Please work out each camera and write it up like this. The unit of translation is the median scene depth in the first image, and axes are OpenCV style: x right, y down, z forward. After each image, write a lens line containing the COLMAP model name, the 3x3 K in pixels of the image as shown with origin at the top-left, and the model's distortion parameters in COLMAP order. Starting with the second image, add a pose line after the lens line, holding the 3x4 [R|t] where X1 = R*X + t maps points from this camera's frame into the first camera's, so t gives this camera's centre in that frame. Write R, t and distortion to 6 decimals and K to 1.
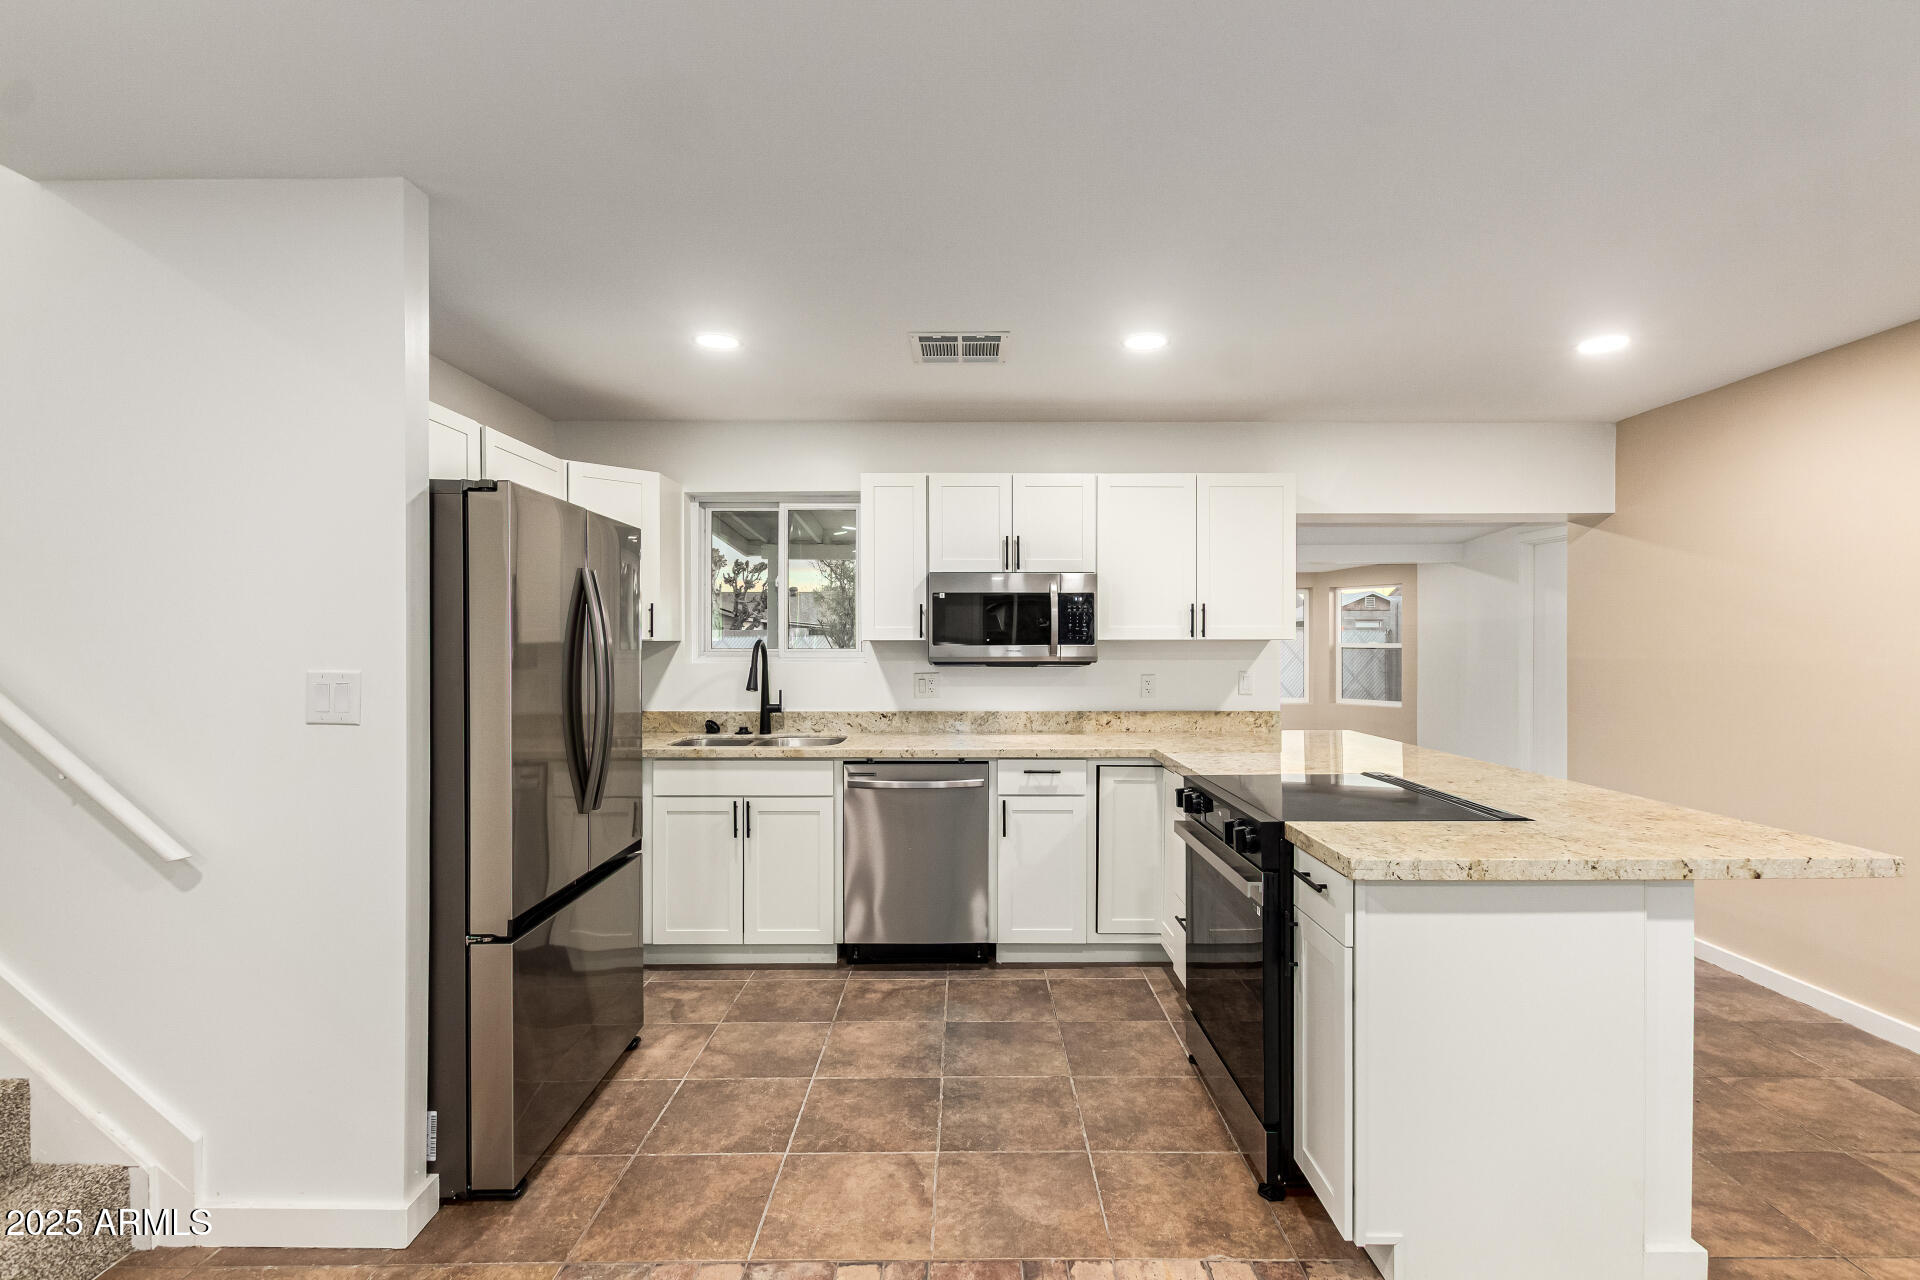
lens RADIAL K [[894.0, 0, 972.0], [0, 894.0, 638.0], [0, 0, 1]] dist [0.006154, -0.003154]
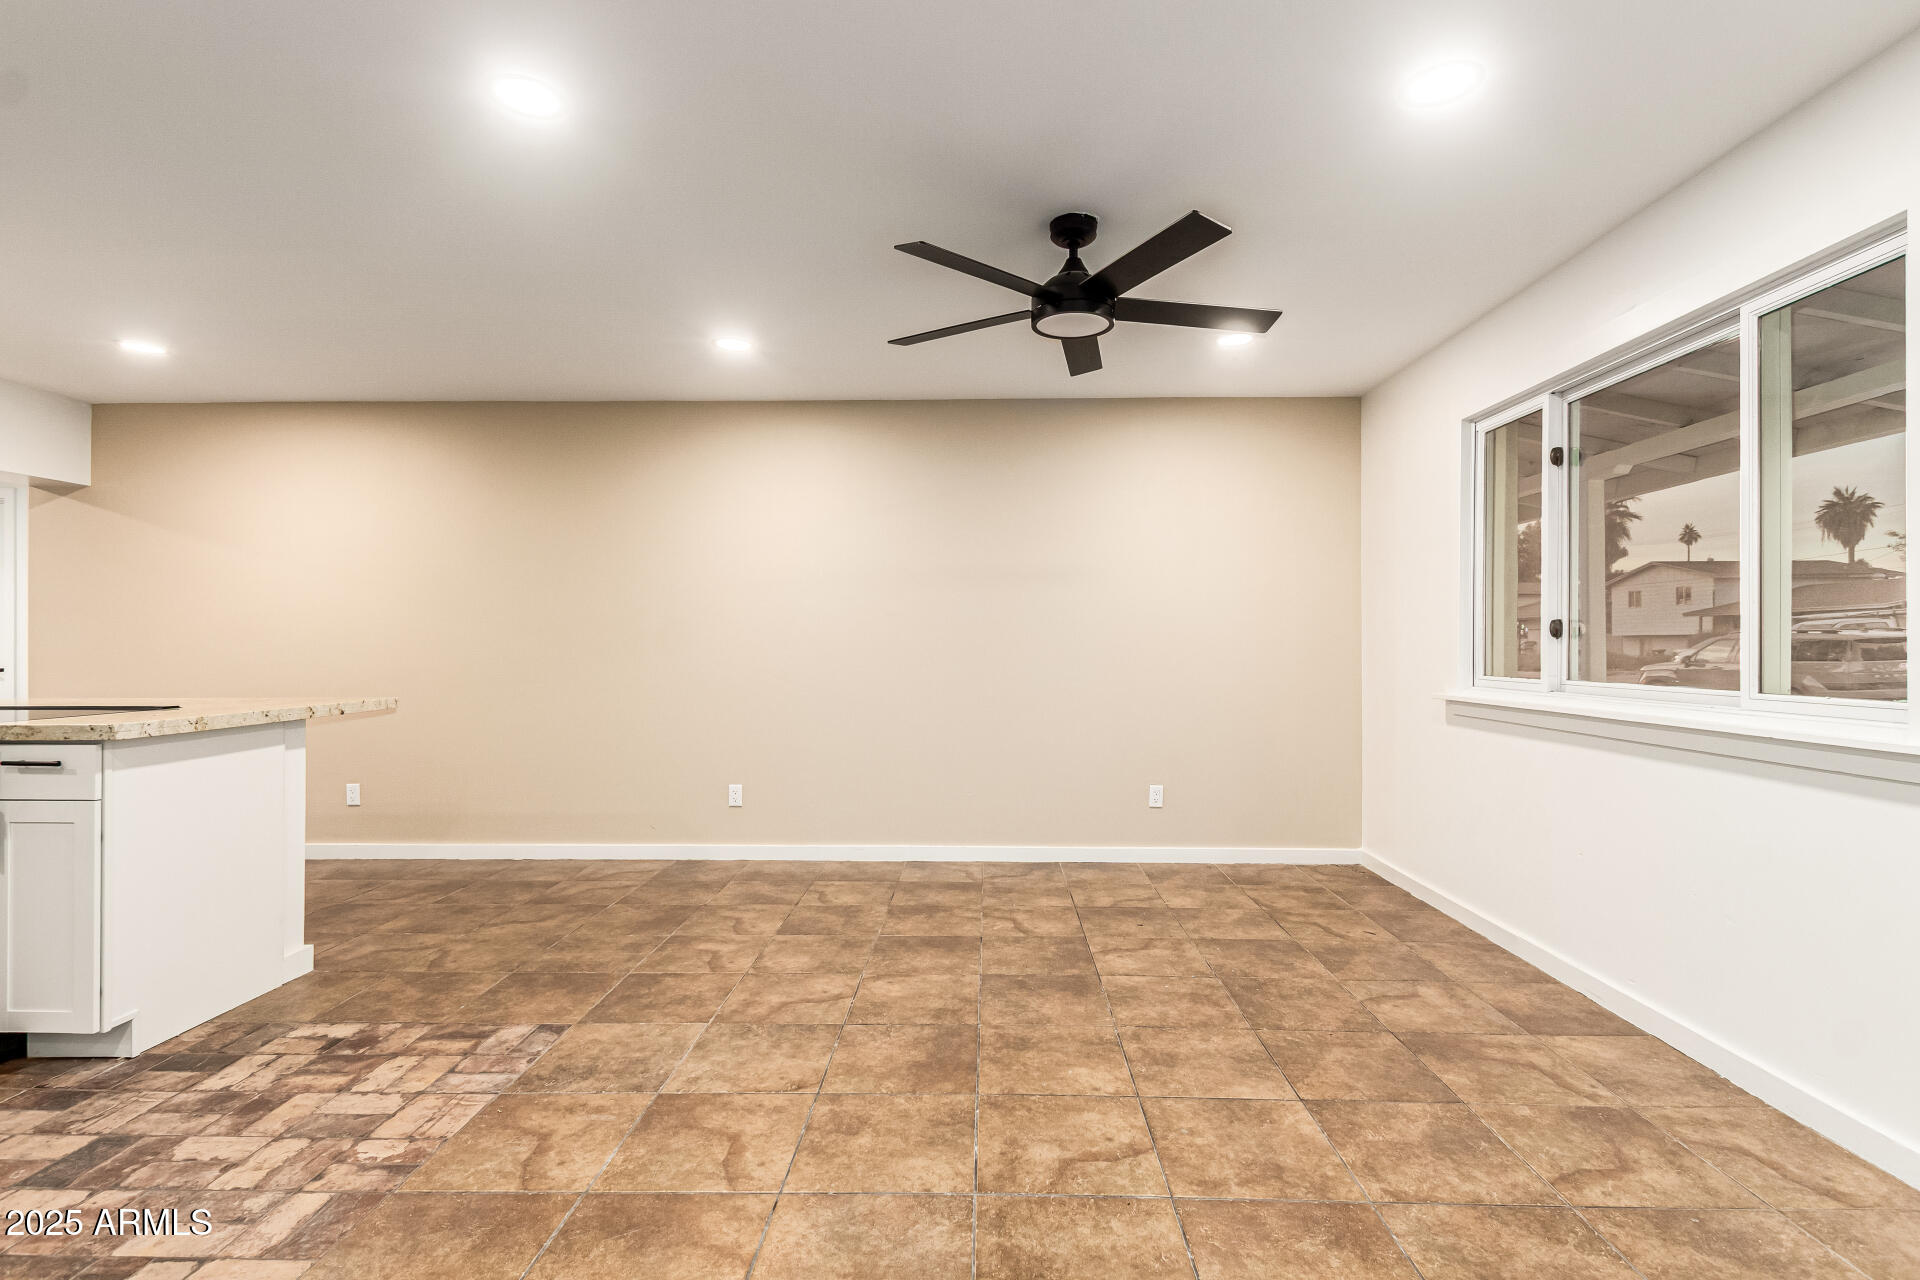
lens RADIAL K [[894.0, 0, 977.1], [0, 894.0, 636.2], [0, 0, 1]] dist [0.006154, -0.003154]
pose [[0.023862, 0.006004, 0.999697, -0.436352], [0.003573, 0.999975, -0.006091, 0.068199], [-0.999709, 0.003718, 0.023840, -0.143858]]
